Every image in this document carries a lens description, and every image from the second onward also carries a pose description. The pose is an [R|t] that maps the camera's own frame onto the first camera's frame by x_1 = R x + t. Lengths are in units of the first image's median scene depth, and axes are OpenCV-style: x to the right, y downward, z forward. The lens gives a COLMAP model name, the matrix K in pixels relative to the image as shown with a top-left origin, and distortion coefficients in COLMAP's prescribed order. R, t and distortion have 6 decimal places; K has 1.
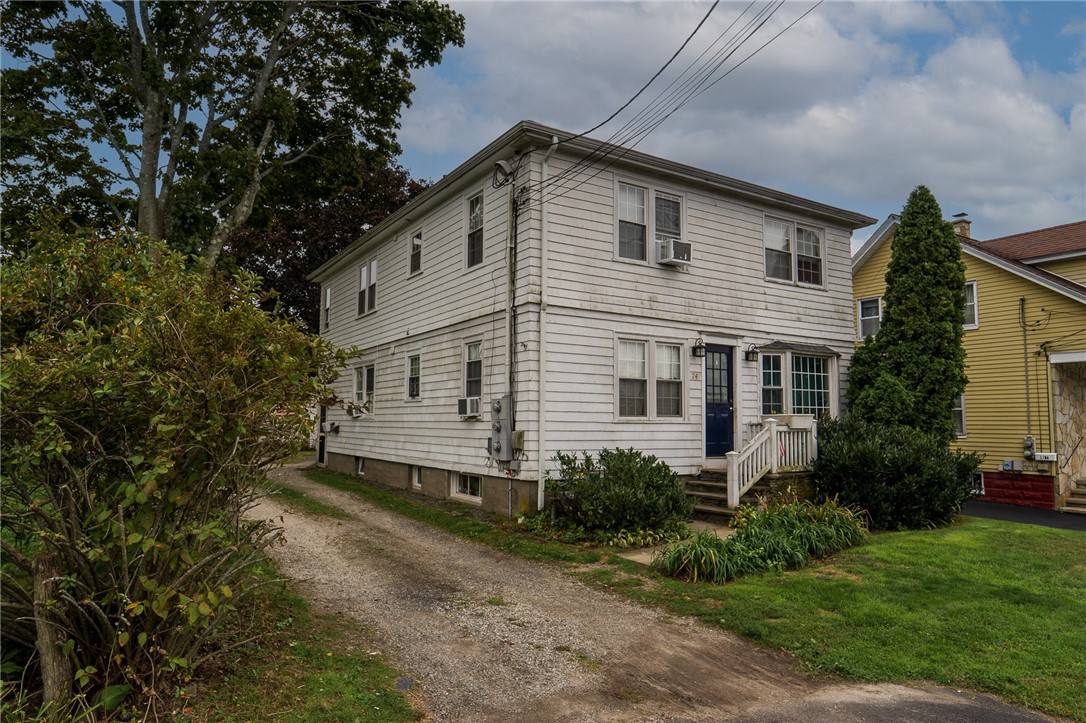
lens RADIAL K [[668.9, 0, 543.6], [0, 668.9, 370.7], [0, 0, 1]] dist [0.002381, 0.001778]
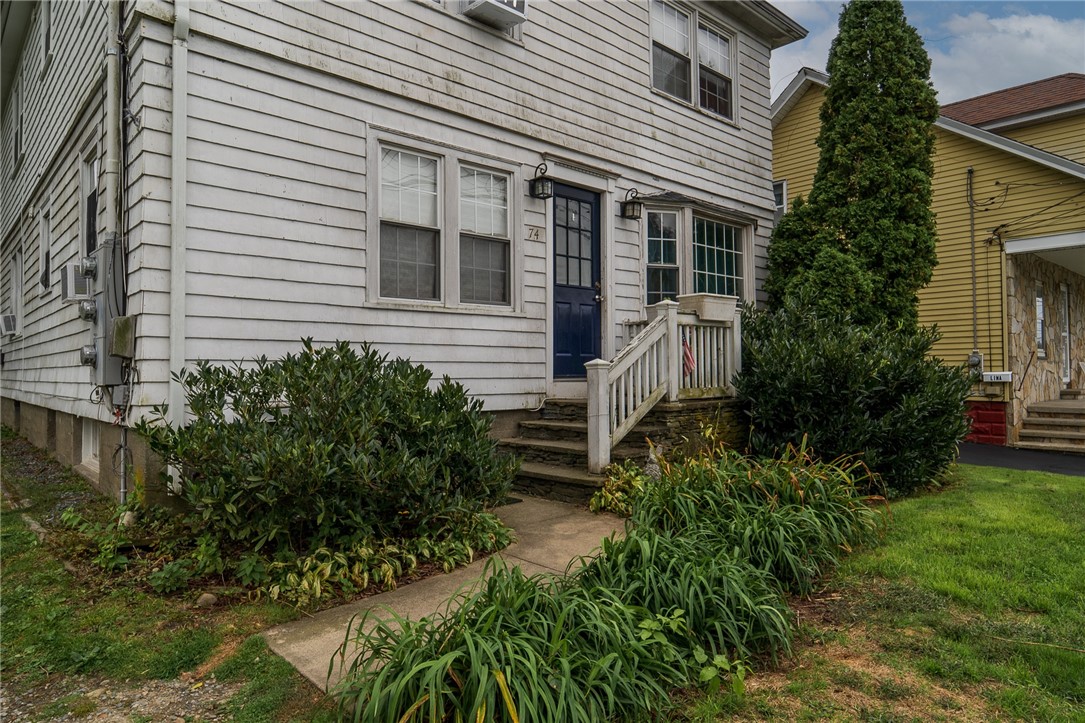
lens RADIAL K [[681.8, 0, 545.1], [0, 681.8, 344.1], [0, 0, 1]] dist [0.003252, 0.001165]
pose [[0.981862, -0.007966, 0.189429, 0.121182], [0.000156, 0.999151, 0.041210, 0.073383], [-0.189596, -0.040433, 0.981029, 0.418140]]
